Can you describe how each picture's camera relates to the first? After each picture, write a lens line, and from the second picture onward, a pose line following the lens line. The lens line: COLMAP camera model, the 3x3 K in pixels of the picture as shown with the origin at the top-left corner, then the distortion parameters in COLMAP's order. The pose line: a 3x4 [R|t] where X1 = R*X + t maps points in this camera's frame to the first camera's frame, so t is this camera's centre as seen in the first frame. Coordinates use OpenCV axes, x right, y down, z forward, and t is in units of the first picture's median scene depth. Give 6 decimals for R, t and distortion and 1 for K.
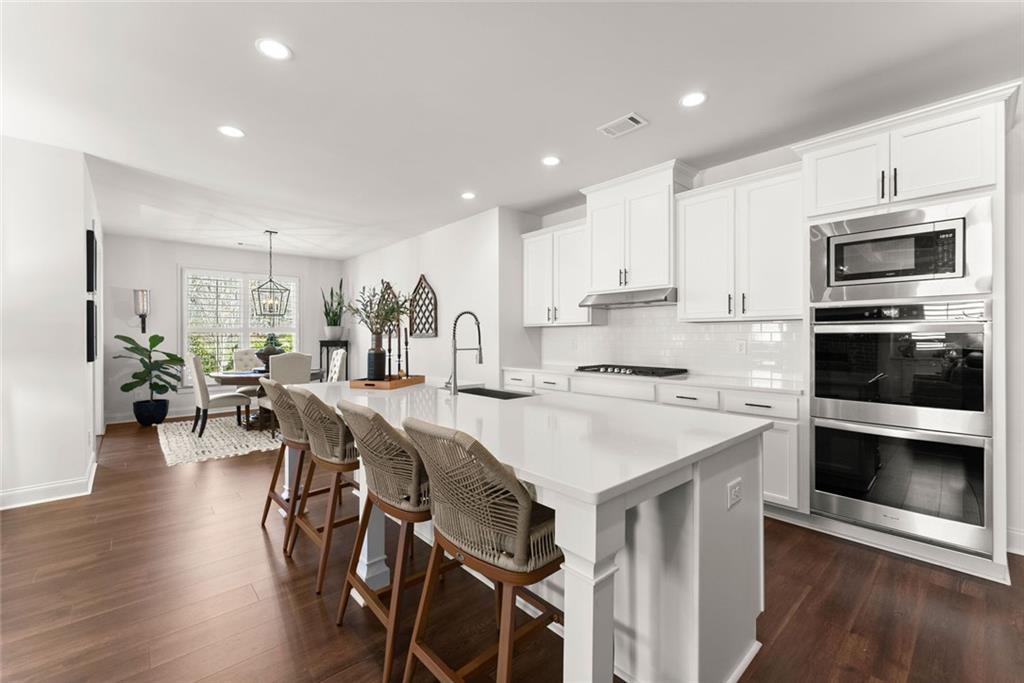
lens RADIAL K [[421.4, 0, 505.6], [0, 421.4, 336.8], [0, 0, 1]] dist [0.006006, 0.000487]
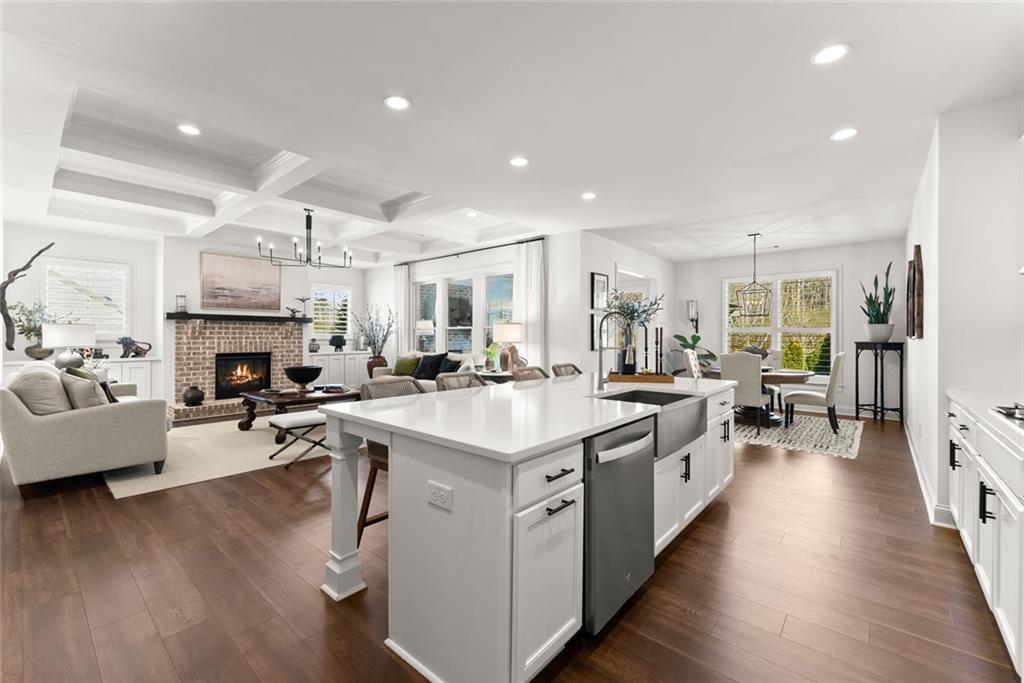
lens RADIAL K [[421.4, 0, 513.9], [0, 421.4, 340.5], [0, 0, 1]] dist [0.006006, 0.000487]
pose [[0.118692, 0.009380, -0.992887, 0.413458], [-0.003764, 0.999952, 0.008997, 0.005262], [0.992924, 0.002669, 0.118722, 0.295746]]
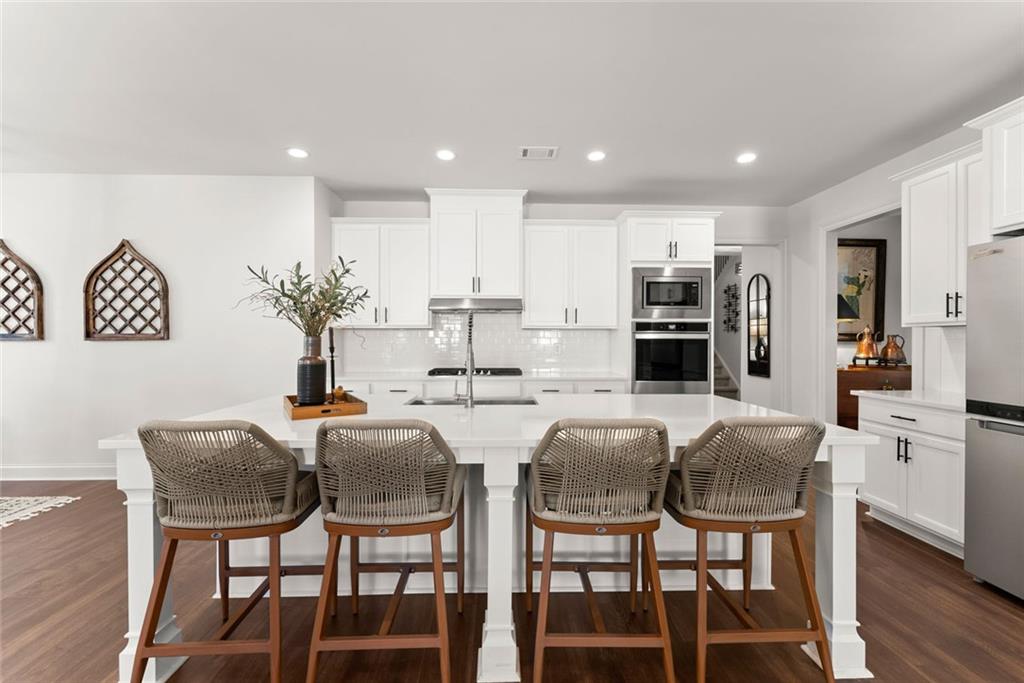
lens RADIAL K [[421.4, 0, 507.0], [0, 421.4, 342.7], [0, 0, 1]] dist [0.006006, 0.000487]
pose [[0.645437, 0.000172, 0.763814, -0.316300], [-0.002326, 0.999996, 0.001741, 0.001716], [-0.763810, -0.002900, 0.645434, 0.169350]]
